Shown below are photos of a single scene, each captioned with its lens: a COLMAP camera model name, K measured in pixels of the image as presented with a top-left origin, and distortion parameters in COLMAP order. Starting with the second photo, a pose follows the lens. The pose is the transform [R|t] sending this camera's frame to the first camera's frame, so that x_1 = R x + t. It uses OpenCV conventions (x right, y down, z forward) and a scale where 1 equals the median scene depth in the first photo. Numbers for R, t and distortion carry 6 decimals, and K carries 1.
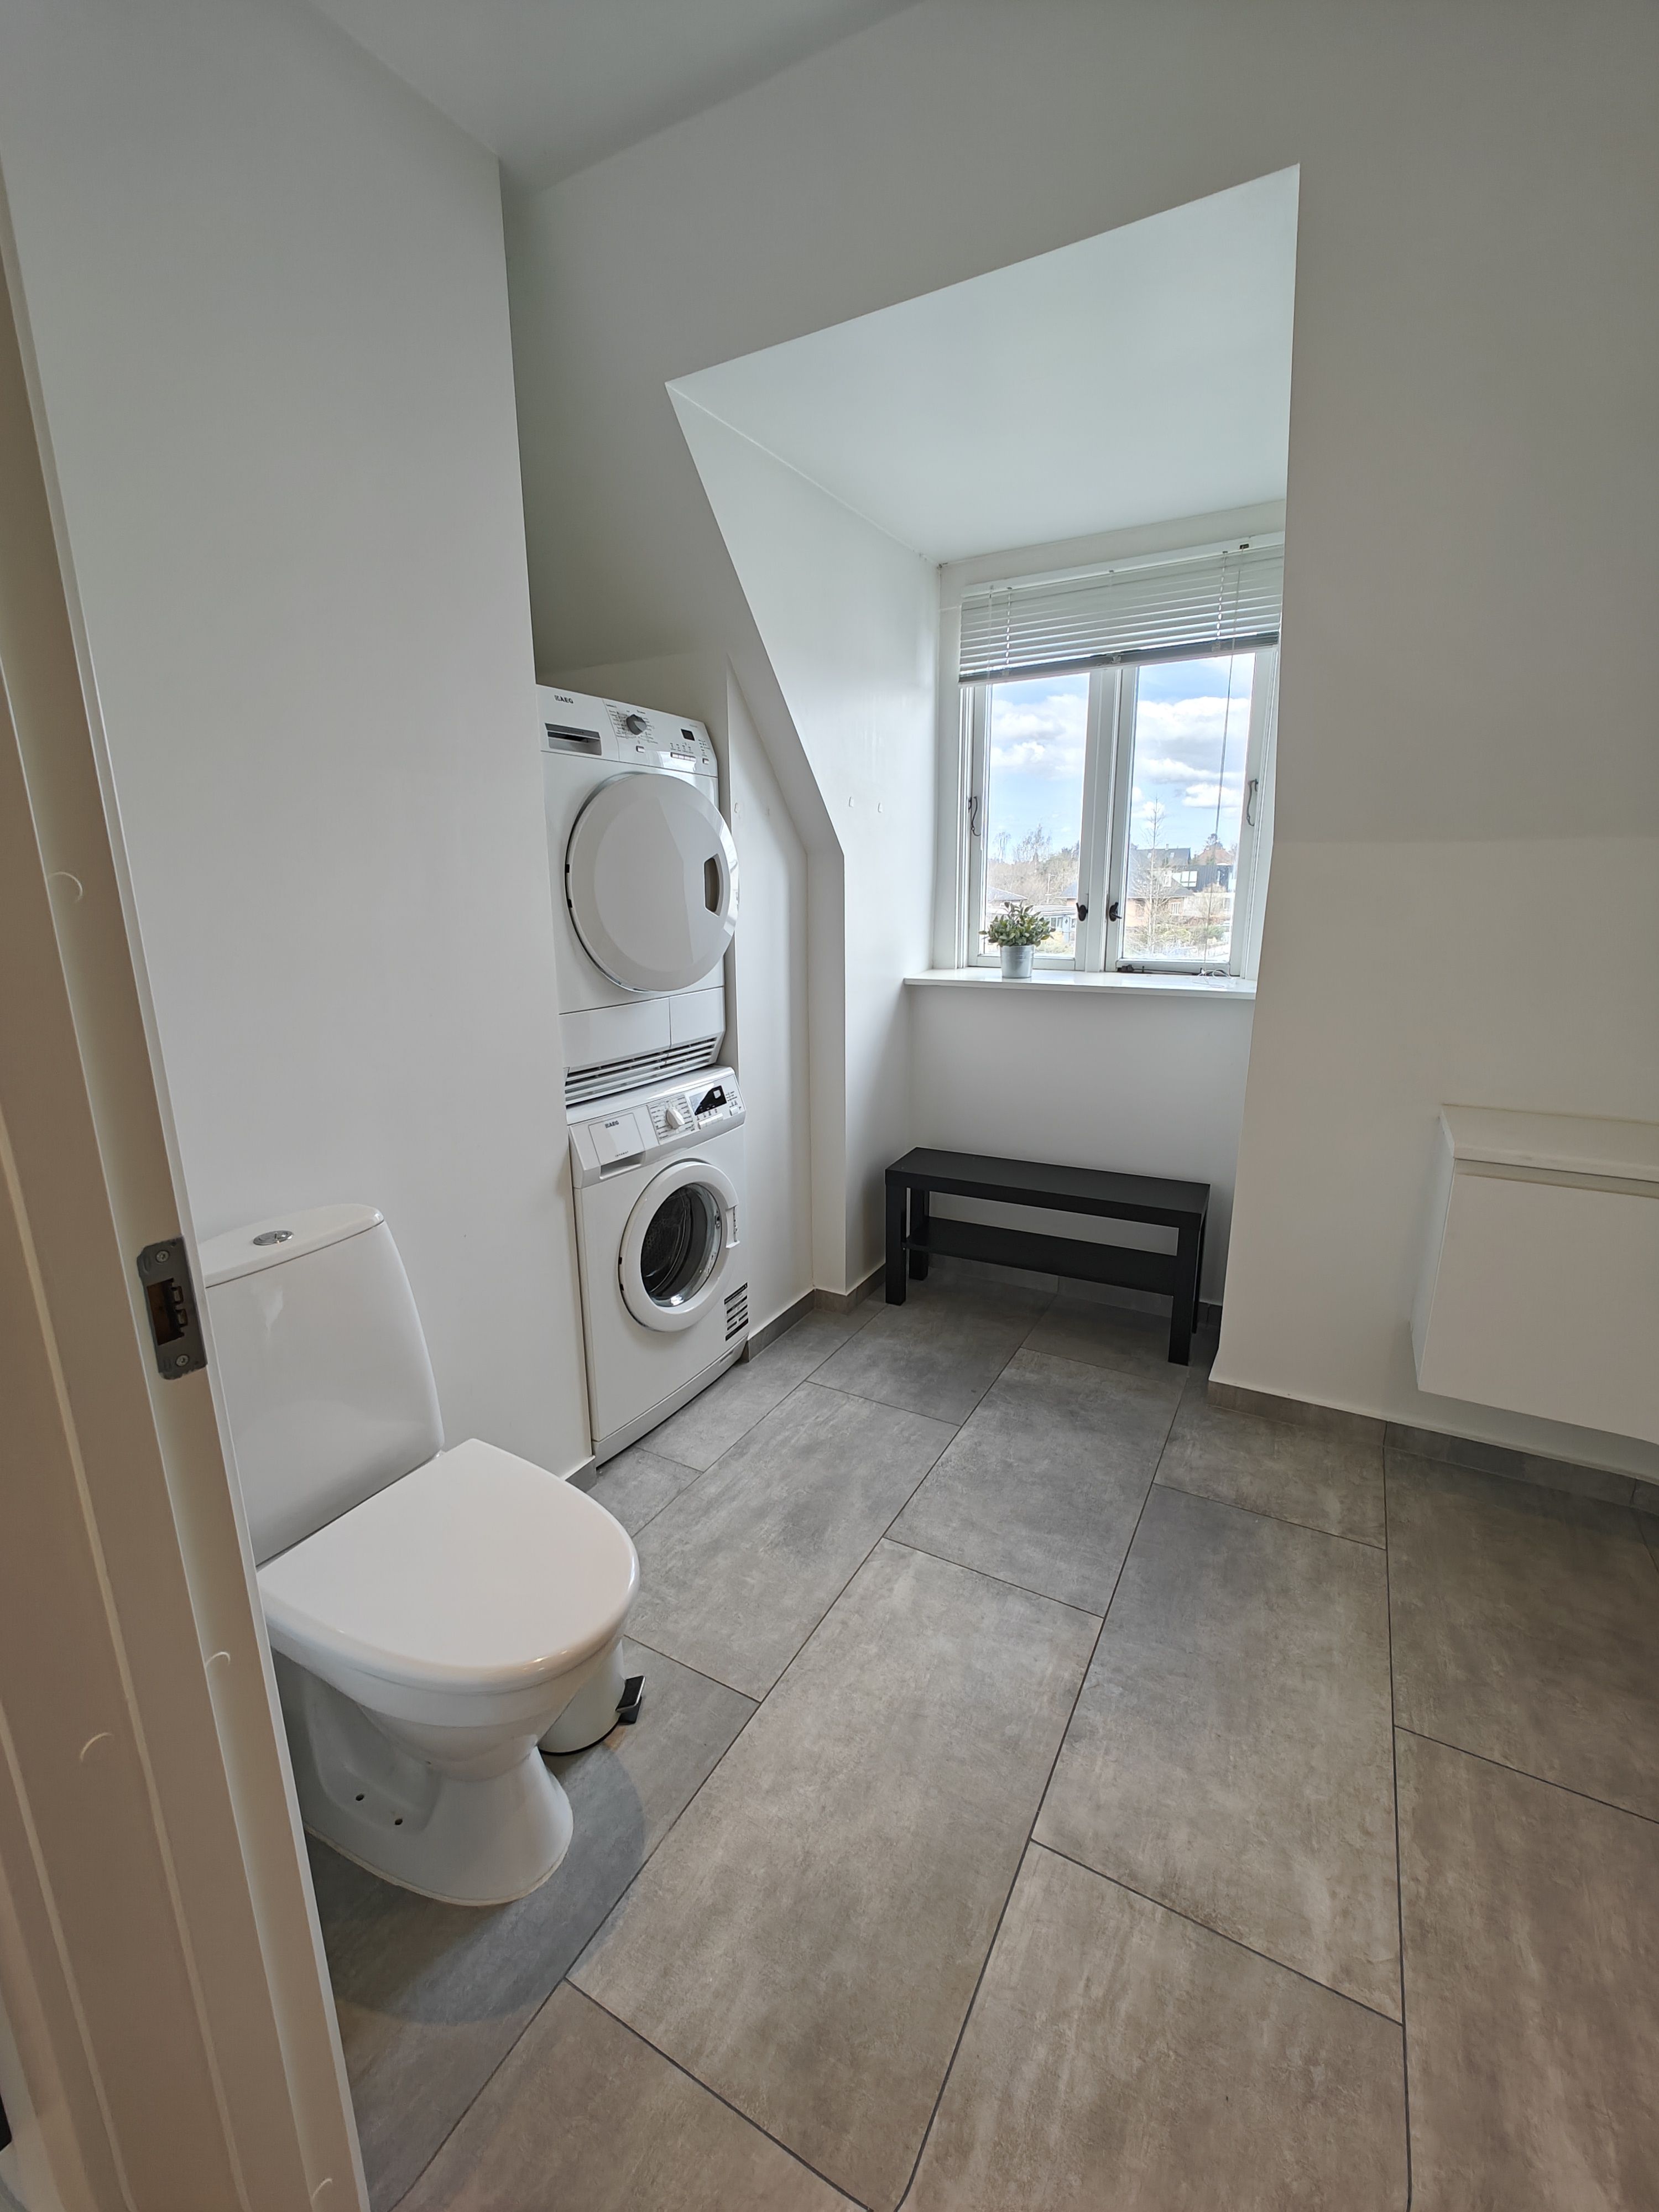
lens RADIAL K [[928.3, 0, 829.8], [0, 928.3, 1106.4], [0, 0, 1]] dist [0.001875, 0.000520]
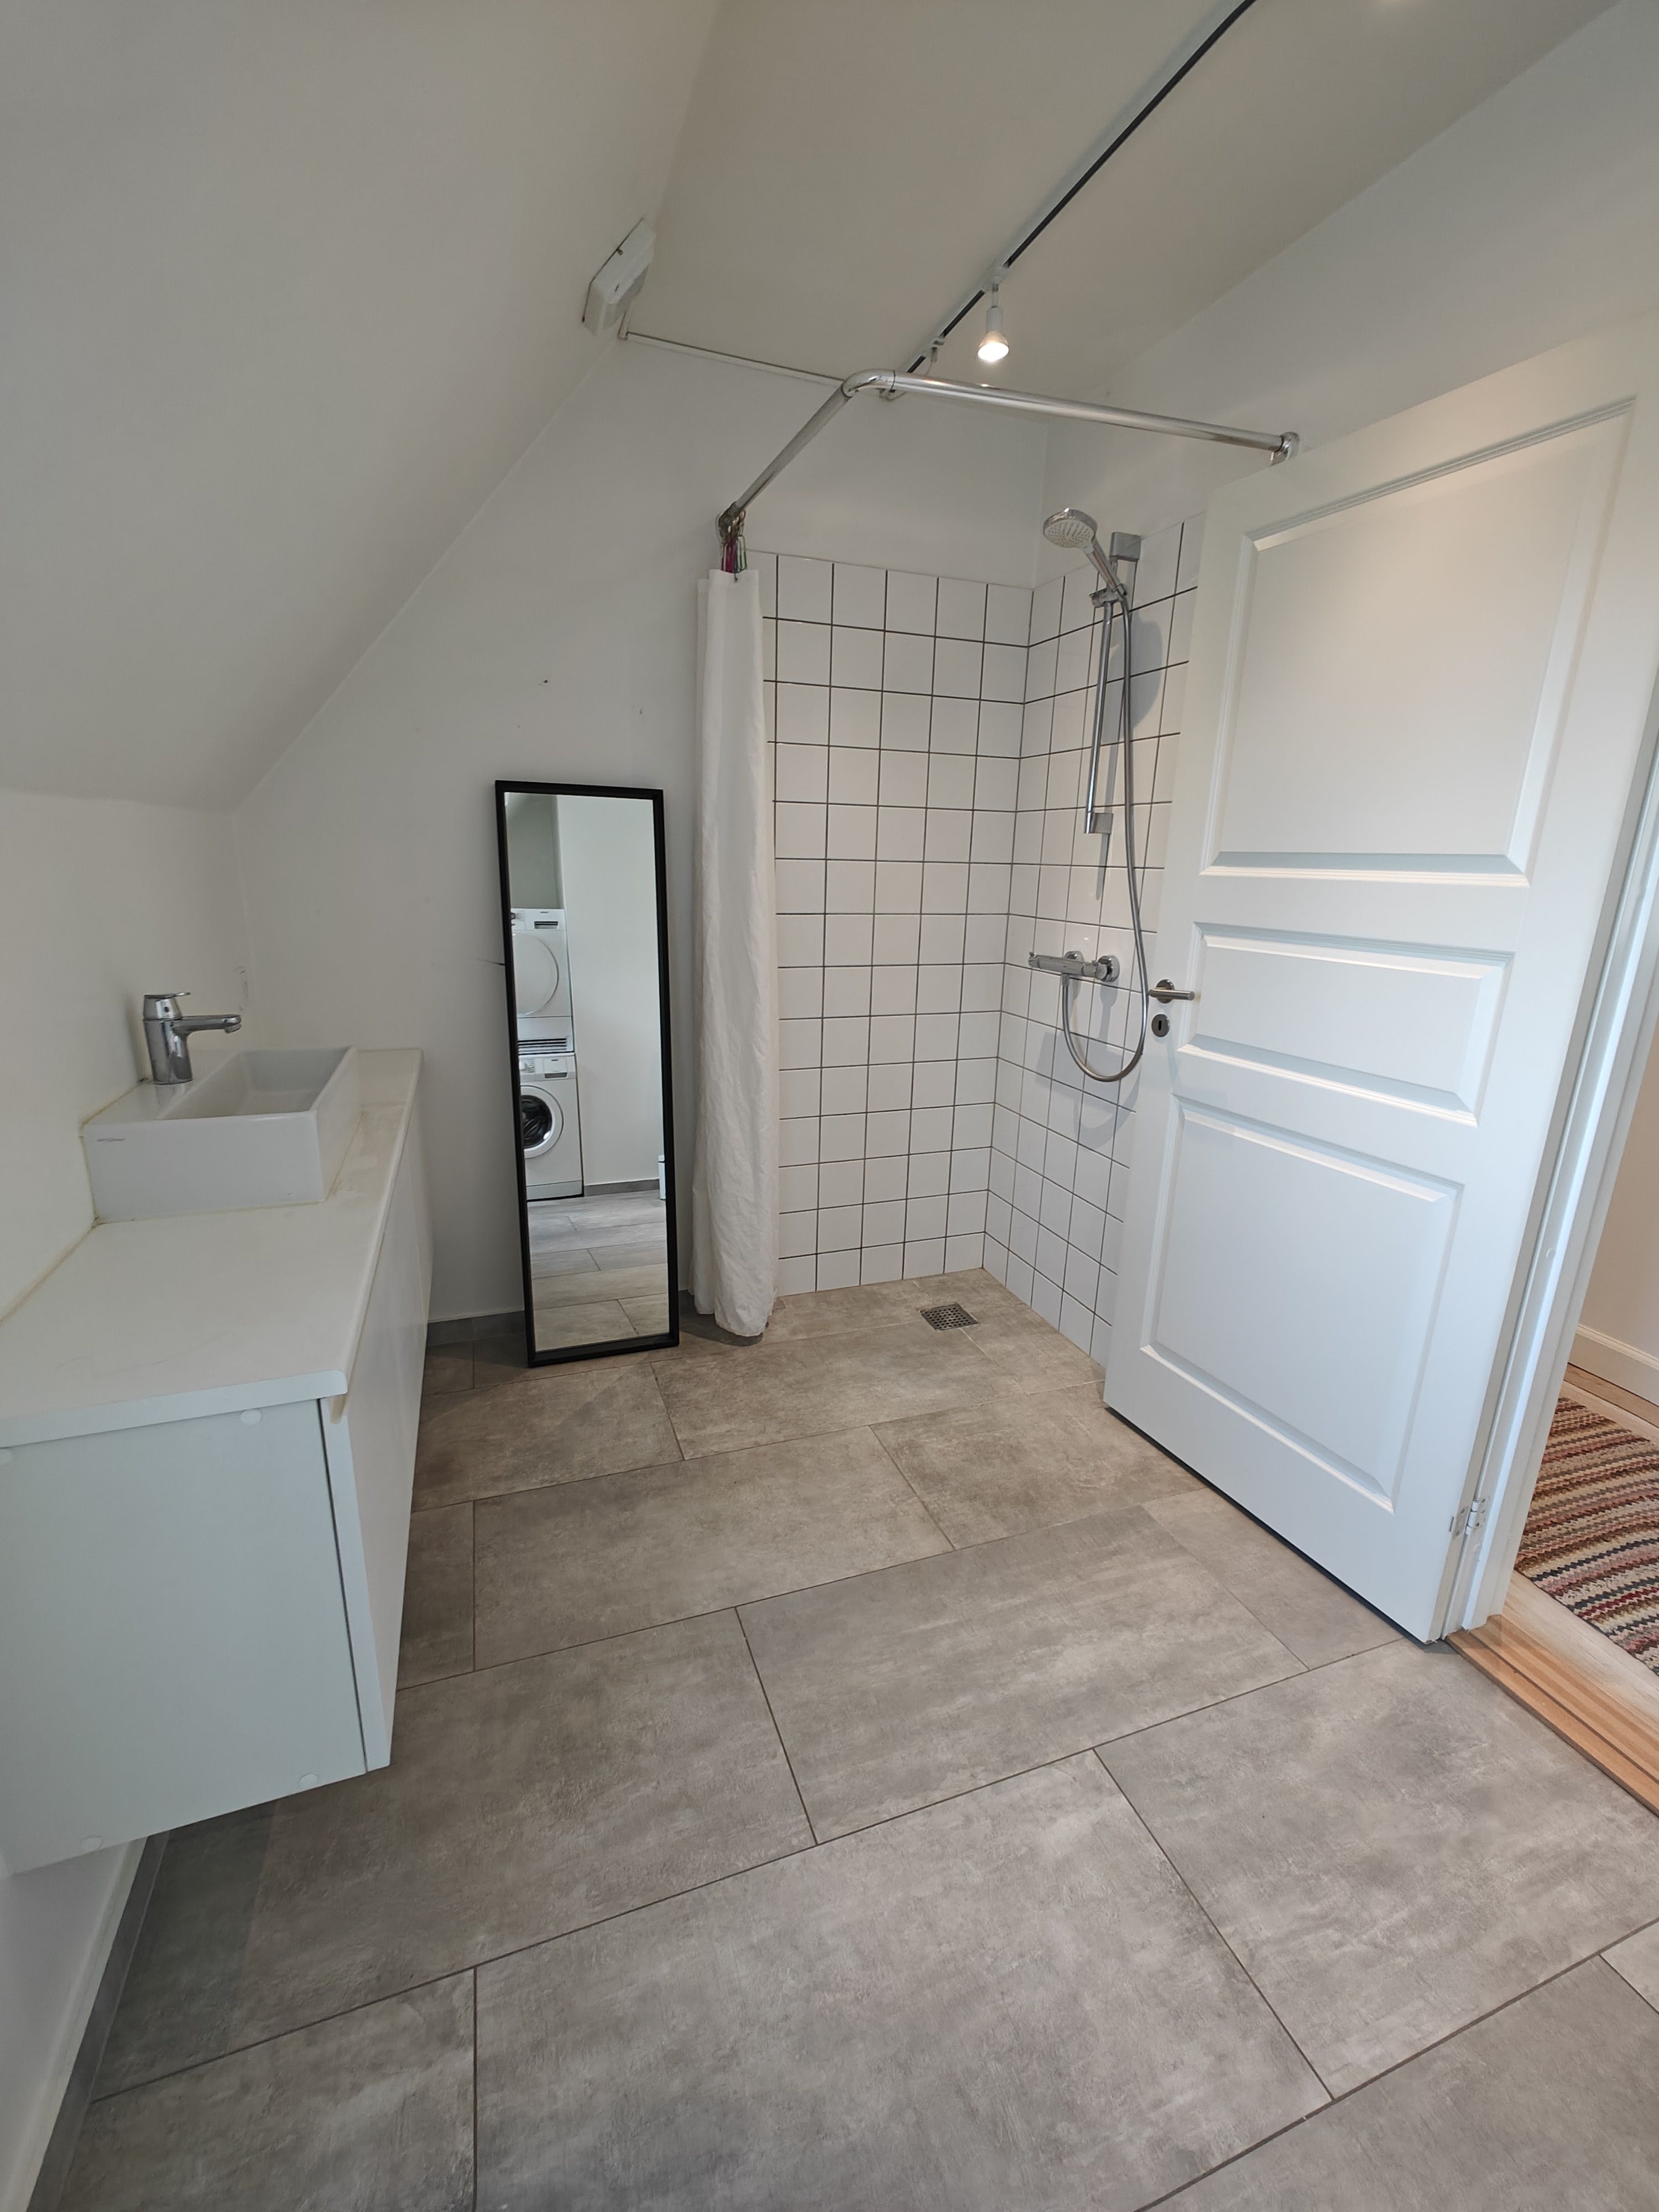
lens RADIAL K [[928.3, 0, 823.6], [0, 928.3, 1108.1], [0, 0, 1]] dist [0.001875, 0.000520]
pose [[-0.756551, -0.179676, 0.628767, 0.195309], [0.135482, 0.897584, 0.419509, -0.368433], [-0.639746, 0.402567, -0.654725, 1.449439]]
